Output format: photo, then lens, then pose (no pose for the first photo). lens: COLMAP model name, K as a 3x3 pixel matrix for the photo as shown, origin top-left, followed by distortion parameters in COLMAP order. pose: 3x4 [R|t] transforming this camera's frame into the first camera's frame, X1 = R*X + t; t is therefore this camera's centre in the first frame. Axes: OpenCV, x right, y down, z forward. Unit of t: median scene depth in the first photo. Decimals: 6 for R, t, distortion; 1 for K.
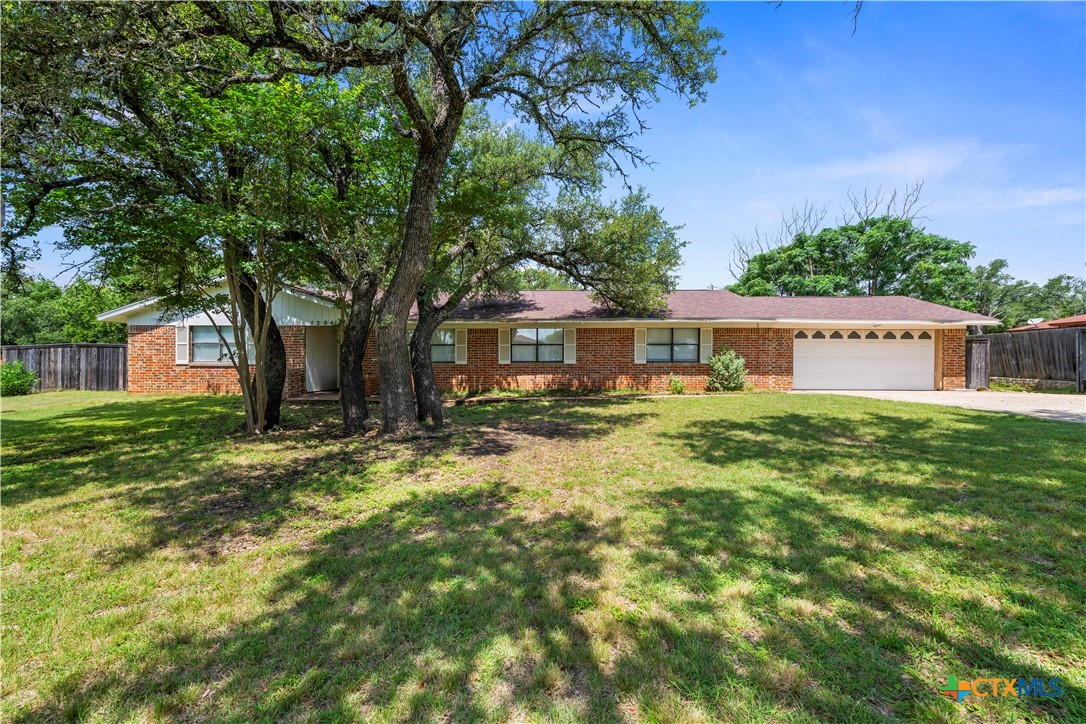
lens RADIAL K [[460.6, 0, 543.0], [0, 460.6, 362.0], [0, 0, 1]] dist [0.002254, 0.000344]
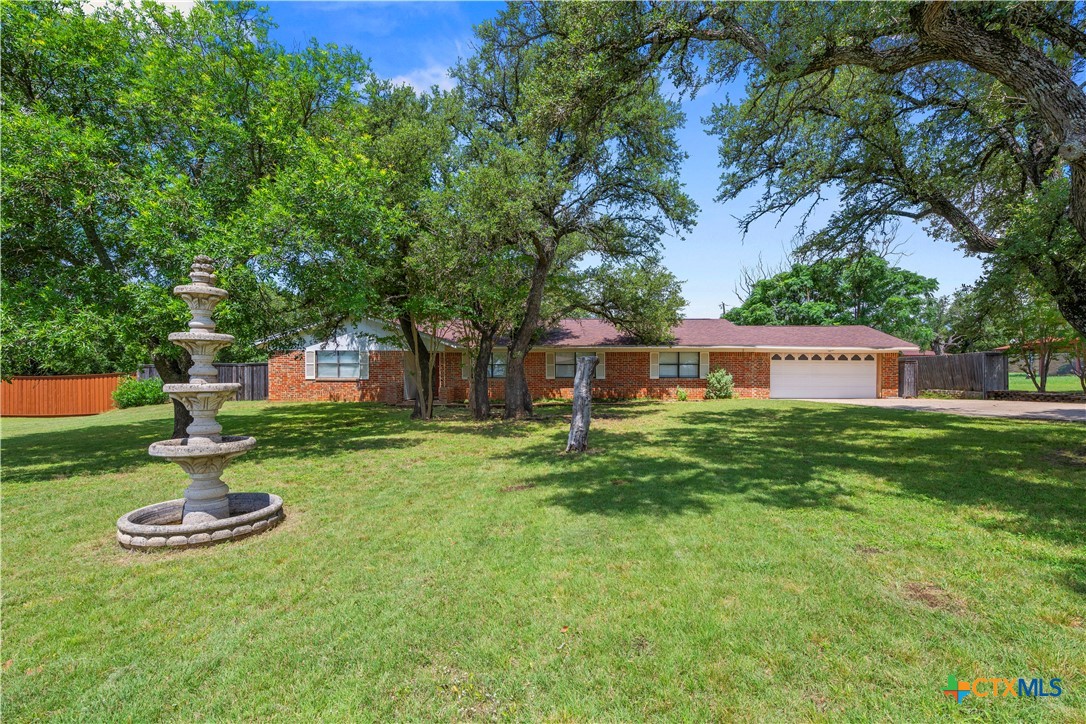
lens RADIAL K [[420.0, 0, 543.0], [0, 420.0, 362.0], [0, 0, 1]] dist [-0.031901, -0.000062]
pose [[0.998715, -0.000926, -0.050669, -0.047068], [-0.001103, 0.999200, -0.039988, 0.003347], [0.050666, 0.039992, 0.997915, -0.211793]]
